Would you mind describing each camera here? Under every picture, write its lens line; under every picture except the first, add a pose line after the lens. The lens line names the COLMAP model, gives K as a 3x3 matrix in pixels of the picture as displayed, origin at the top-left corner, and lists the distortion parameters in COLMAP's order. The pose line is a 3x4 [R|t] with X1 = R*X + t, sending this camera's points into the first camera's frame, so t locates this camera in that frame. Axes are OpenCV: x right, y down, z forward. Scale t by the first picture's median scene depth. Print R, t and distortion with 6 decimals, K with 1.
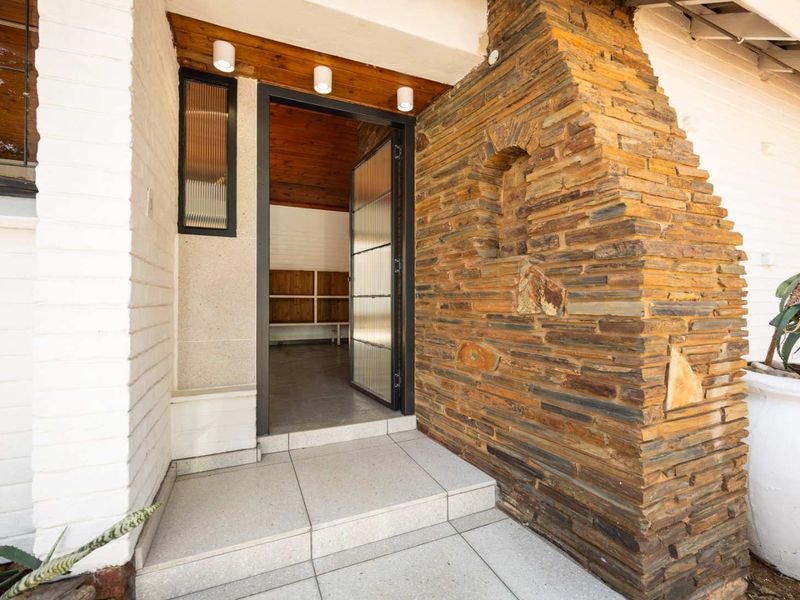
lens RADIAL K [[352.4, 0, 386.0], [0, 352.4, 296.6], [0, 0, 1]] dist [-0.004363, -0.000614]
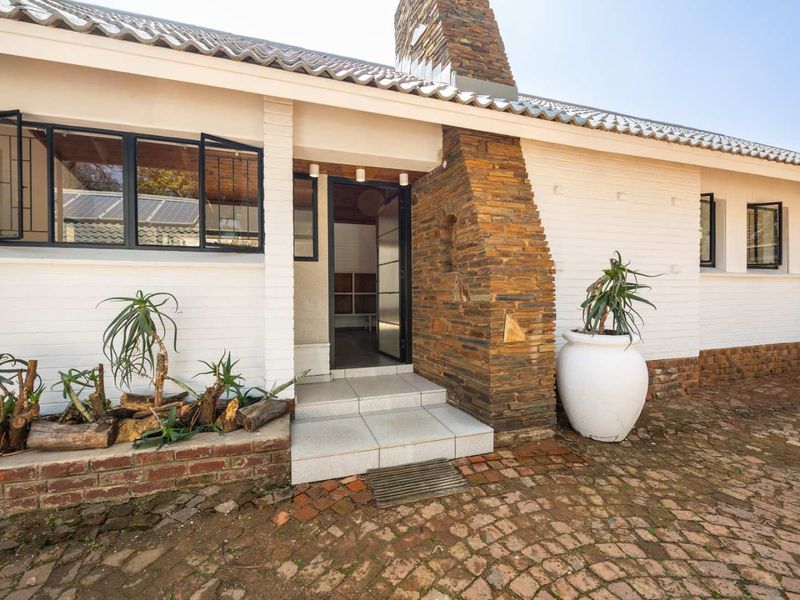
lens RADIAL K [[352.4, 0, 393.2], [0, 352.4, 297.7], [0, 0, 1]] dist [-0.004363, -0.000614]
pose [[0.994861, -0.005640, -0.101090, 0.242325], [0.007062, 0.999881, 0.013714, -0.000795], [0.101001, -0.014357, 0.994783, -0.993493]]
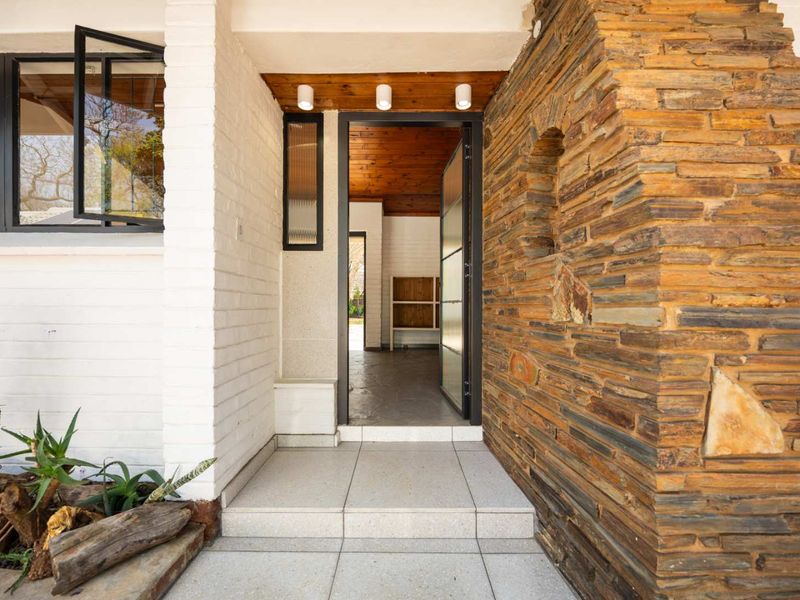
lens RADIAL K [[352.4, 0, 393.7], [0, 352.4, 305.9], [0, 0, 1]] dist [-0.004363, -0.000614]
pose [[0.913496, 0.004378, -0.406825, 0.376154], [-0.000636, 0.999956, 0.009334, 0.002993], [0.406848, -0.008267, 0.913458, 0.052178]]
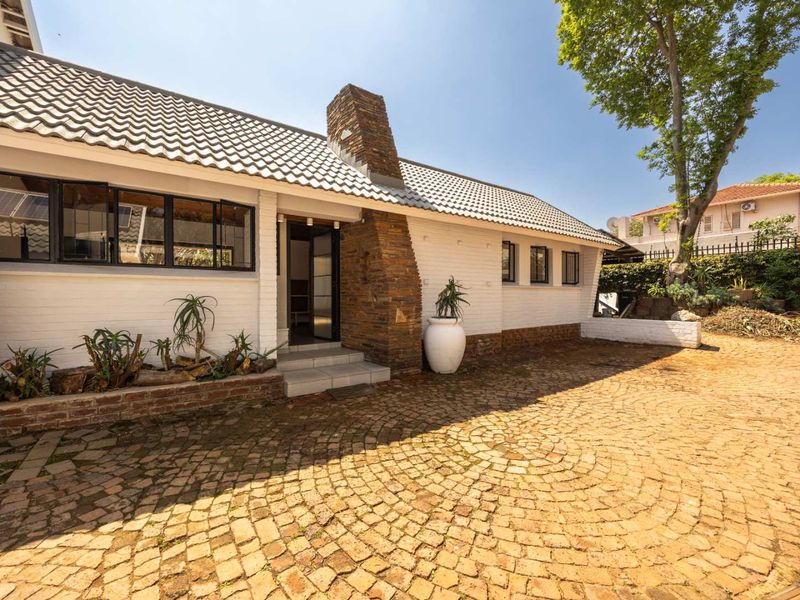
lens RADIAL K [[352.4, 0, 397.0], [0, 352.4, 298.0], [0, 0, 1]] dist [-0.004363, -0.000614]
pose [[0.982154, -0.002965, 0.188055, 0.006831], [0.001050, 0.999947, 0.010280, -0.018785], [-0.188075, -0.009899, 0.982105, -2.426174]]
